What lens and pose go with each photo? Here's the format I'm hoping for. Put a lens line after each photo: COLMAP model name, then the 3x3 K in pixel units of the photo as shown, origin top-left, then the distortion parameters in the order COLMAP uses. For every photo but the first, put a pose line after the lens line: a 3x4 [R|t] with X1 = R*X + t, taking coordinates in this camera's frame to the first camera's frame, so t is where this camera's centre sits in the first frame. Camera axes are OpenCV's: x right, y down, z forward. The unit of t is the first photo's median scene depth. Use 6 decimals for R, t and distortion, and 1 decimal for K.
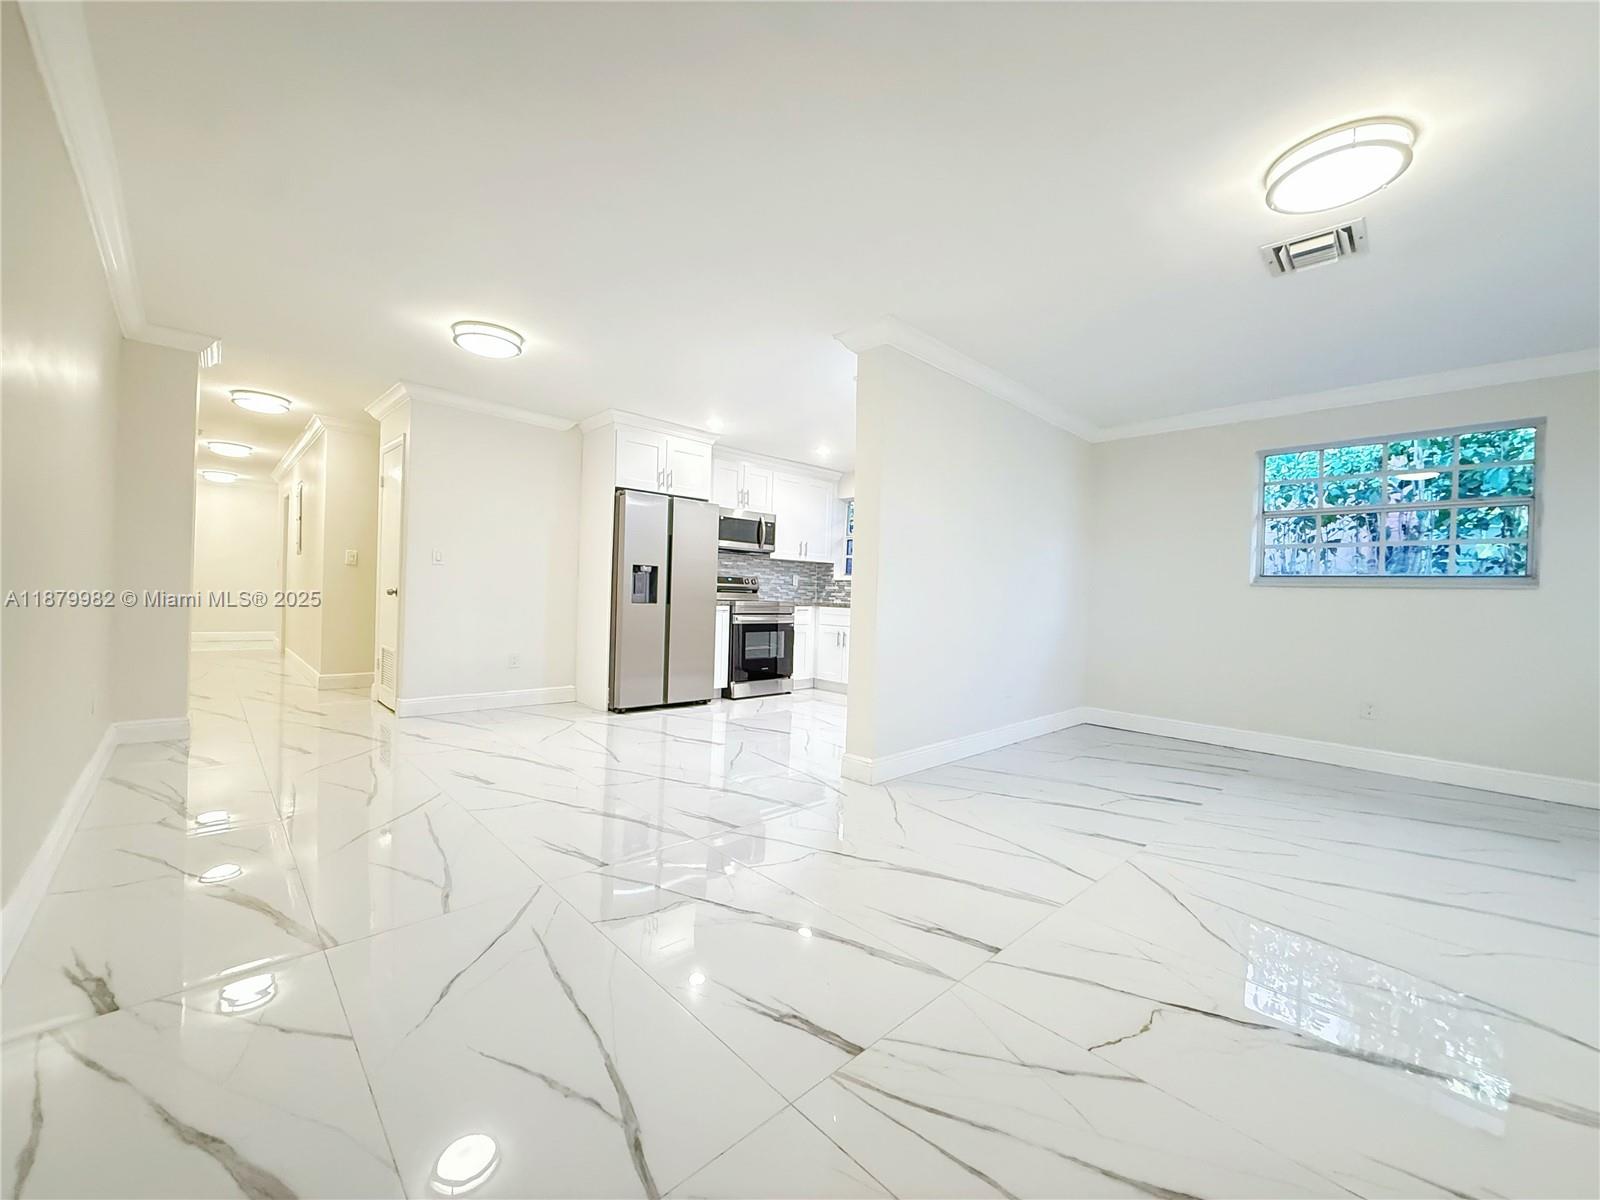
lens RADIAL K [[635.8, 0, 795.8], [0, 635.8, 601.2], [0, 0, 1]] dist [0.000142, -0.000092]
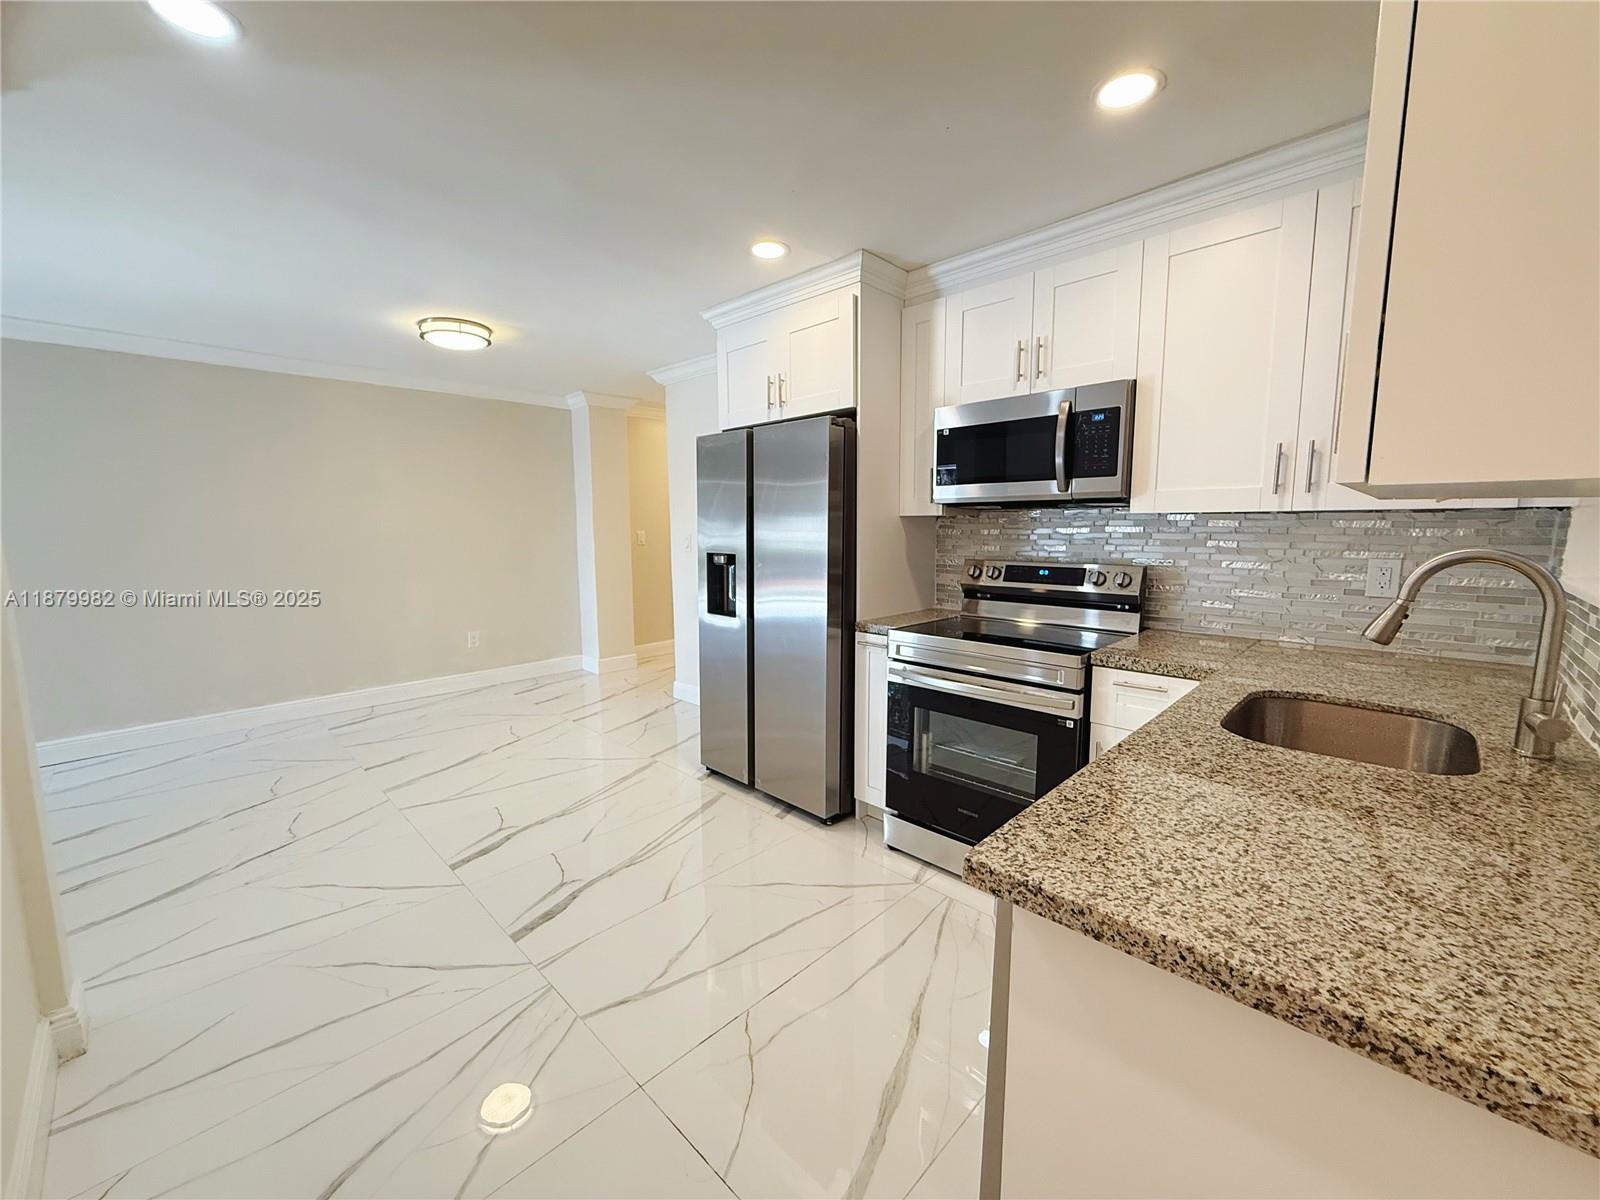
lens RADIAL K [[635.8, 0, 795.8], [0, 635.8, 601.2], [0, 0, 1]] dist [0.000142, -0.000092]
pose [[0.033068, 0.092019, -0.995208, 0.303587], [-0.003142, 0.995757, 0.091965, -0.054002], [0.999448, 0.000086, 0.033217, 0.840976]]
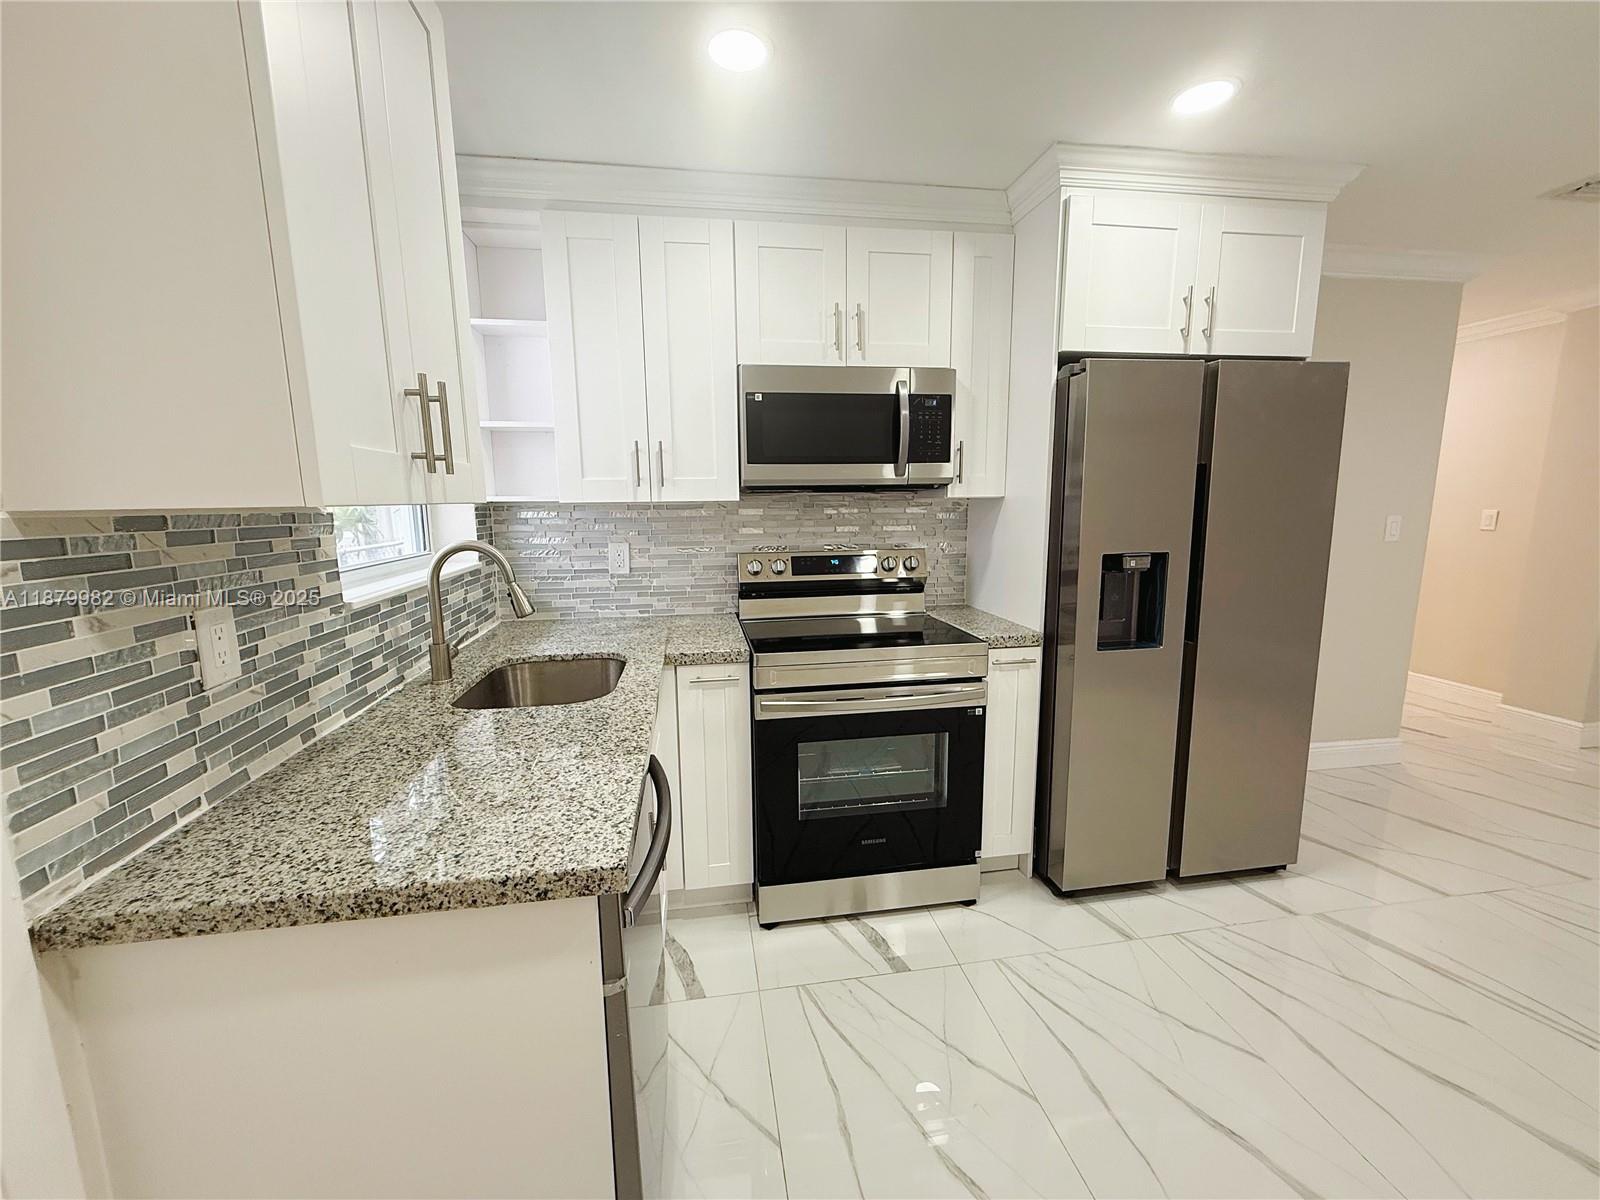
lens RADIAL K [[658.8, 0, 799.1], [0, 658.8, 606.1], [0, 0, 1]] dist [-0.034660, 0.000018]
pose [[0.823725, 0.054061, -0.564406, 0.104185], [0.027536, 0.990455, 0.135057, -0.063251], [0.566320, -0.126791, 0.814374, 0.674944]]
